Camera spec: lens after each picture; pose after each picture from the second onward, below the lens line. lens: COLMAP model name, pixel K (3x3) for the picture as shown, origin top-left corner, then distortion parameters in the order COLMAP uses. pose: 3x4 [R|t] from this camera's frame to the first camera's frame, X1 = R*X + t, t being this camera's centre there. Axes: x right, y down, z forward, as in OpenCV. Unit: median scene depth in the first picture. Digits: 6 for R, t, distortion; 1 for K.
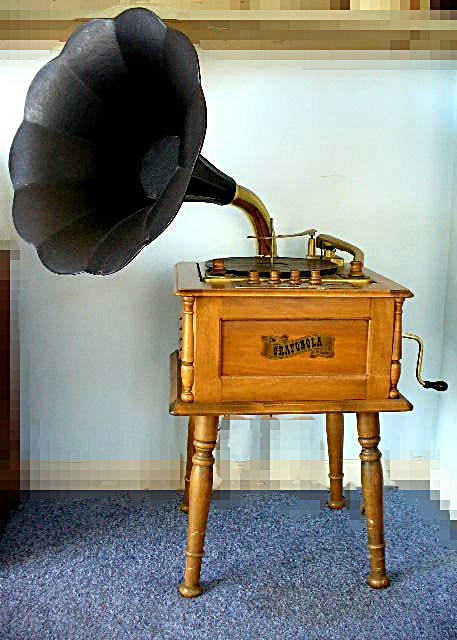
lens RADIAL K [[724.8, 0, 228.5], [0, 724.8, 320.0], [0, 0, 1]] dist [-0.226049, 0.073859]
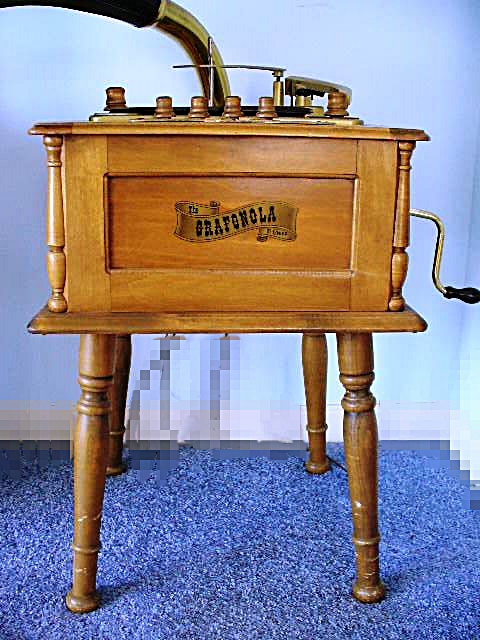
lens RADIAL K [[721.0, 0, 240.0], [0, 721.0, 320.0], [0, 0, 1]] dist [-0.266193, 0.241634]
pose [[0.999976, 0.006725, -0.001506, 0.095869], [-0.006576, 0.996485, 0.083511, 0.065409], [0.002062, -0.083499, 0.996506, 0.378395]]
